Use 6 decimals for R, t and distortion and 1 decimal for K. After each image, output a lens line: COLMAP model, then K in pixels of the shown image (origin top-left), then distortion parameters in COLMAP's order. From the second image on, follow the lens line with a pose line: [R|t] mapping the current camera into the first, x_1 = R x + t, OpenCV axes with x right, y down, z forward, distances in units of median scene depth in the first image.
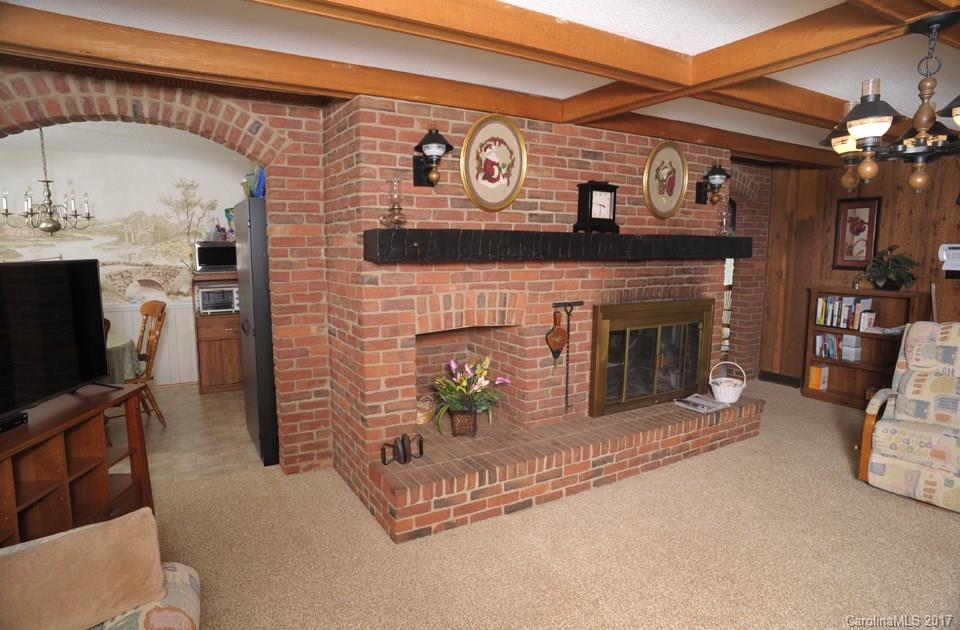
lens RADIAL K [[550.8, 0, 480.0], [0, 550.8, 315.0], [0, 0, 1]] dist [-0.105174, 0.075512]
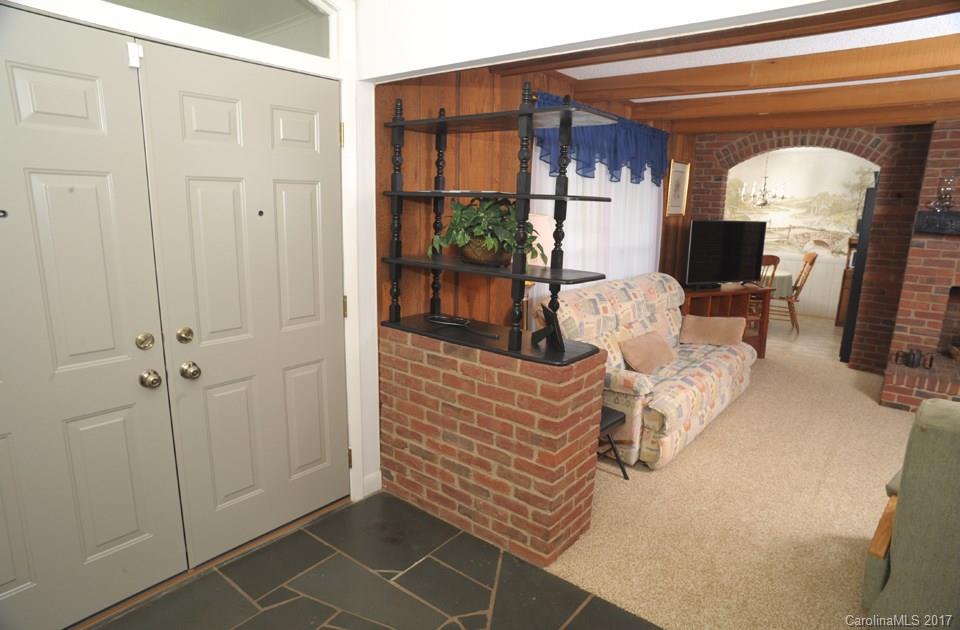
lens RADIAL K [[550.8, 0, 480.0], [0, 550.8, 315.0], [0, 0, 1]] dist [-0.105174, 0.075512]
pose [[0.349752, 0.197151, -0.915863, 0.645218], [-0.146768, 0.977066, 0.154278, 0.067063], [0.925274, 0.080460, 0.370667, -0.560792]]
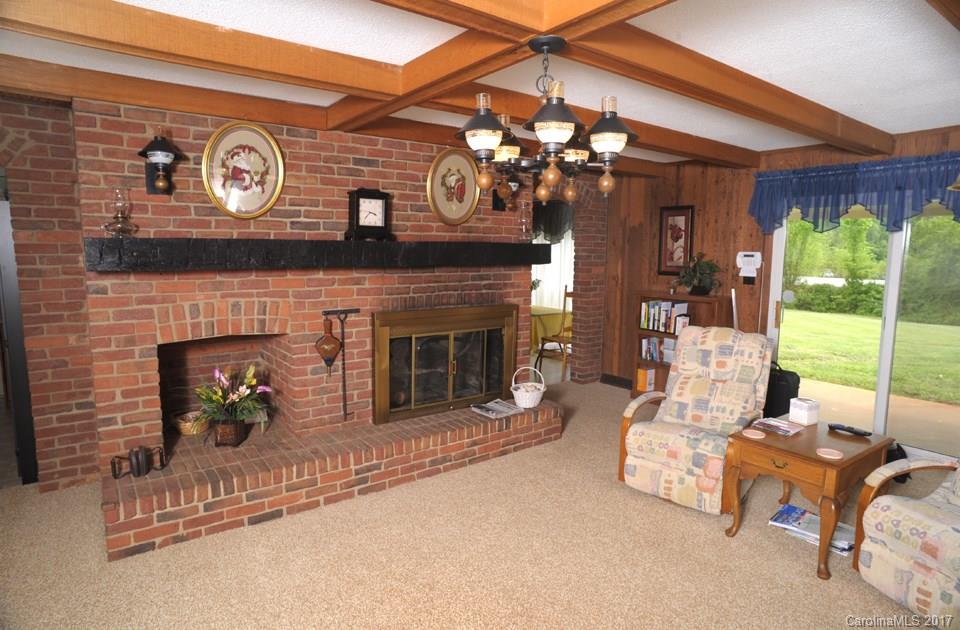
lens RADIAL K [[550.8, 0, 480.0], [0, 550.8, 315.0], [0, 0, 1]] dist [-0.105174, 0.075512]
pose [[0.994040, -0.006313, 0.108836, 0.312451], [0.006850, 0.999966, -0.004568, -0.007811], [-0.108804, 0.005286, 0.994049, -0.015192]]
